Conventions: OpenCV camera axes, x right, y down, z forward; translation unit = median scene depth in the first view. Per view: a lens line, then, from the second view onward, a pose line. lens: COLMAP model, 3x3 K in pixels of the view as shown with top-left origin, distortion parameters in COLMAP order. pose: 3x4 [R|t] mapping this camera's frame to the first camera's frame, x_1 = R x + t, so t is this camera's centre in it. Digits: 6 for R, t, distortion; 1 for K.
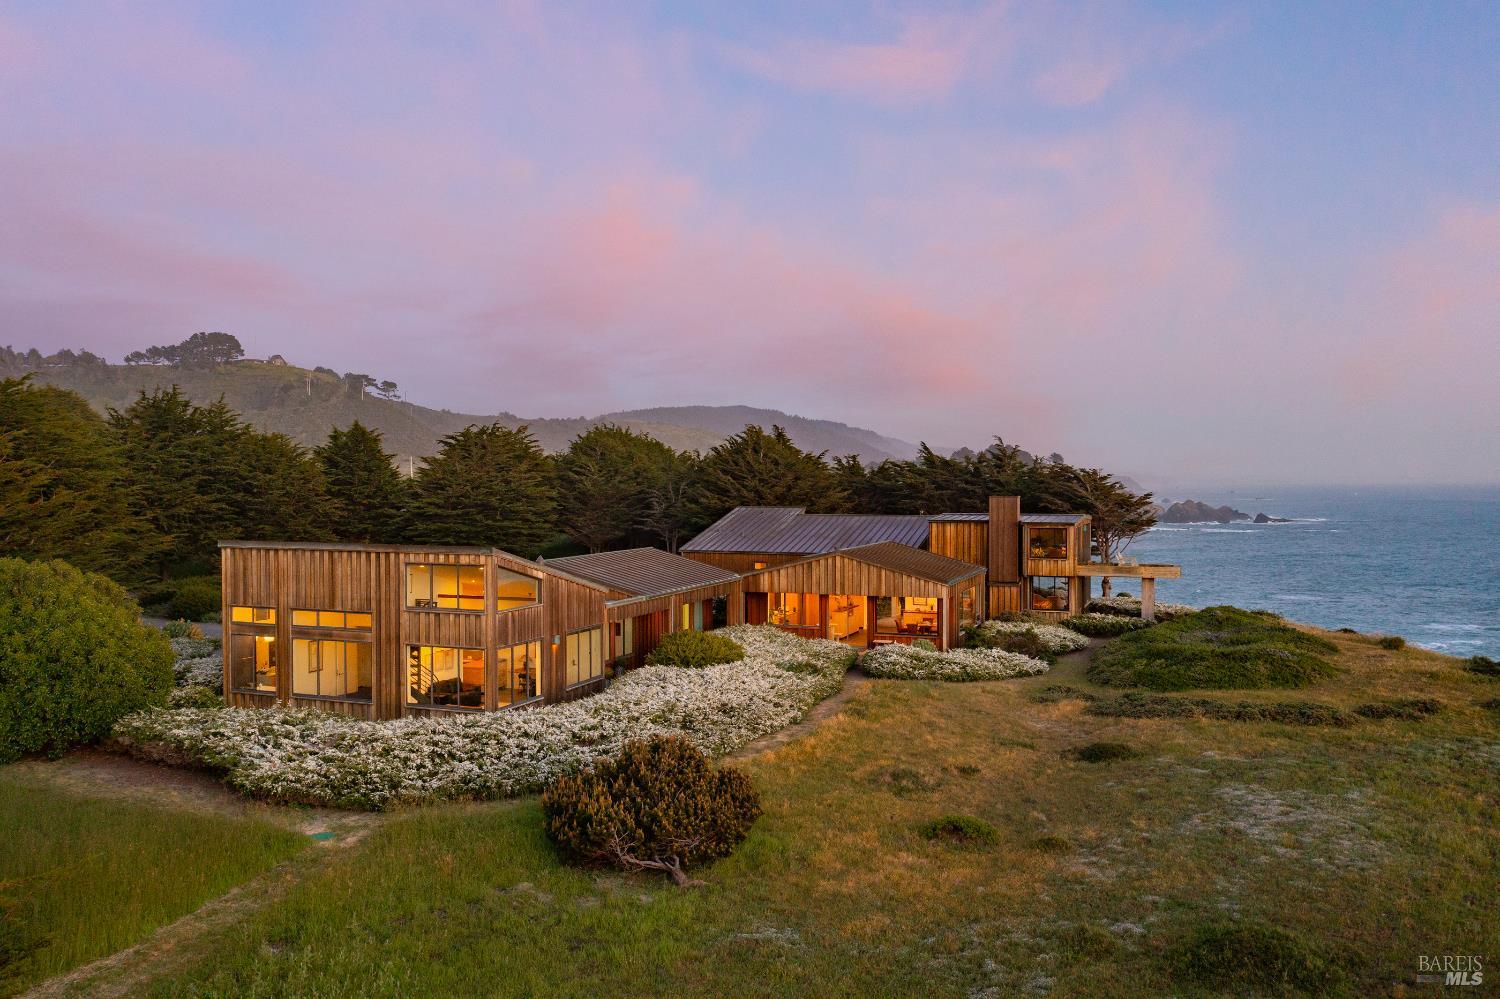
lens RADIAL K [[1194.7, 0, 750.0], [0, 1194.7, 499.5], [0, 0, 1]] dist [-0.008908, -0.002024]
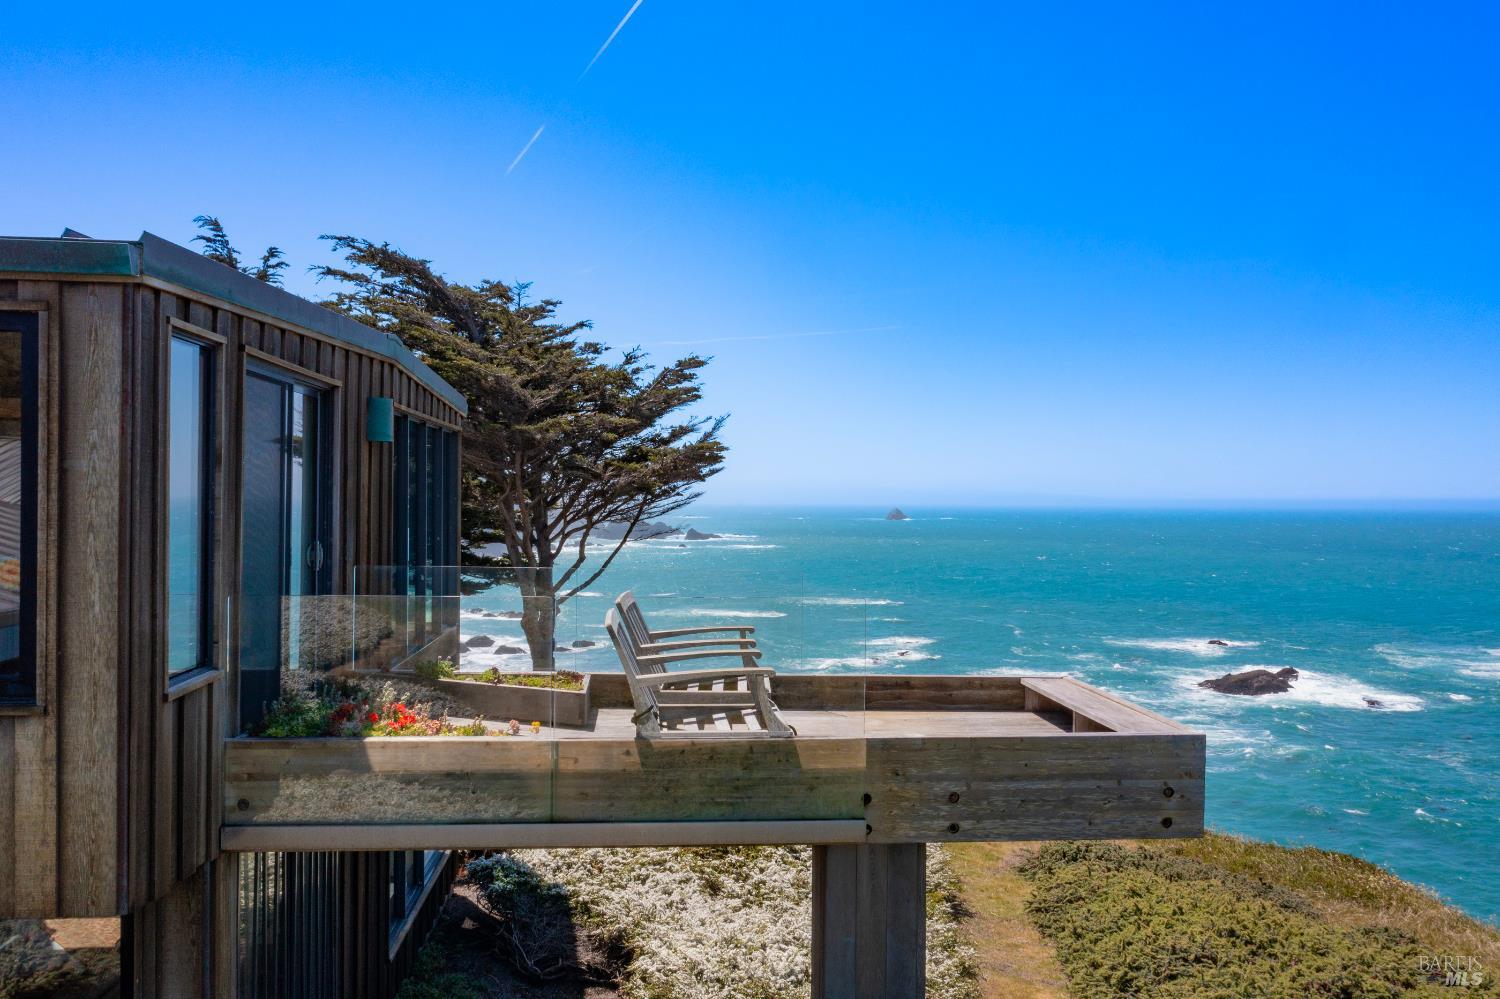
lens RADIAL K [[1194.7, 0, 750.0], [0, 1194.7, 499.5], [0, 0, 1]] dist [-0.008908, -0.002024]
pose [[0.896218, 0.013315, 0.443414, 0.203413], [-0.006483, 0.999836, -0.016920, 0.027898], [-0.443566, 0.012289, 0.896157, 0.676271]]
